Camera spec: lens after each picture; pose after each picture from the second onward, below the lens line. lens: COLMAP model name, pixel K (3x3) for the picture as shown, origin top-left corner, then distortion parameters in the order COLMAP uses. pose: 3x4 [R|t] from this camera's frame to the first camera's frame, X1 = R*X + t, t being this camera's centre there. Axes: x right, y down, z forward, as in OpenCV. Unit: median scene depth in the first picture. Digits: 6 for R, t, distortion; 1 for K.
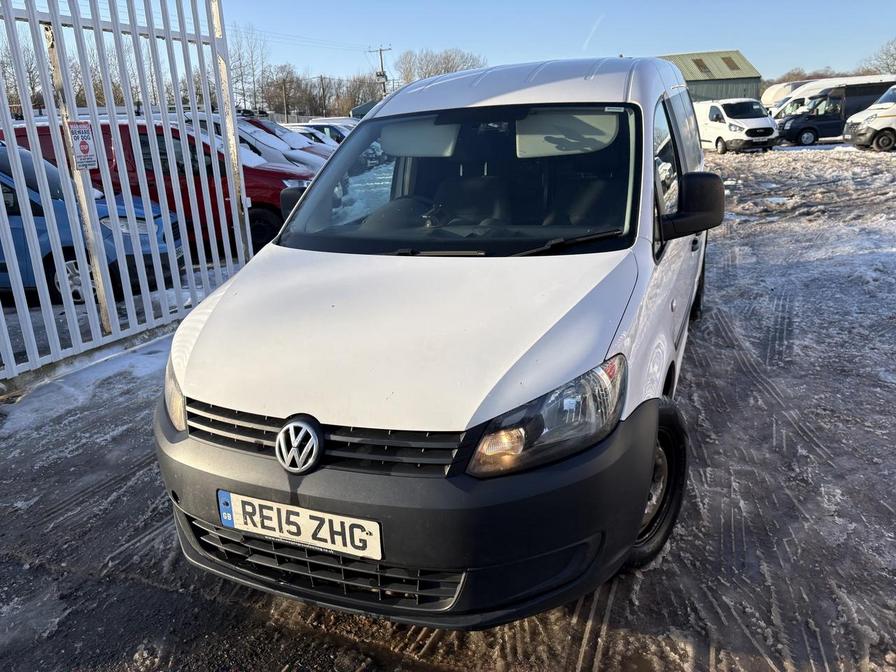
lens RADIAL K [[676.3, 0, 448.0], [0, 676.3, 336.0], [0, 0, 1]] dist [0.055638, -0.057446]
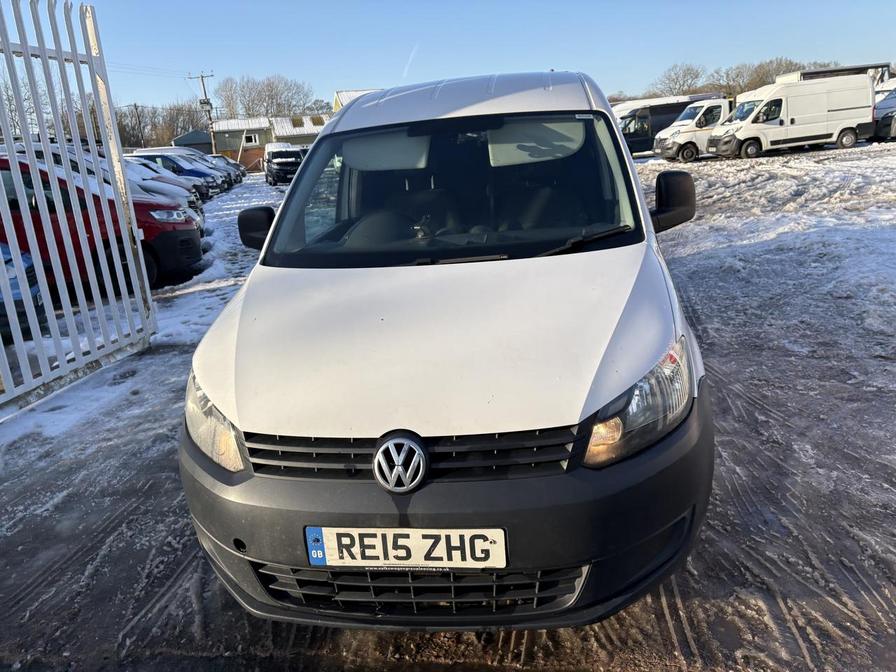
lens RADIAL K [[676.3, 0, 448.0], [0, 676.3, 336.0], [0, 0, 1]] dist [0.055638, -0.057446]
pose [[0.965889, -0.097084, 0.240069, -0.246057], [0.105726, 0.994121, -0.023351, 0.008919], [-0.236391, 0.047936, 0.970475, 0.037578]]
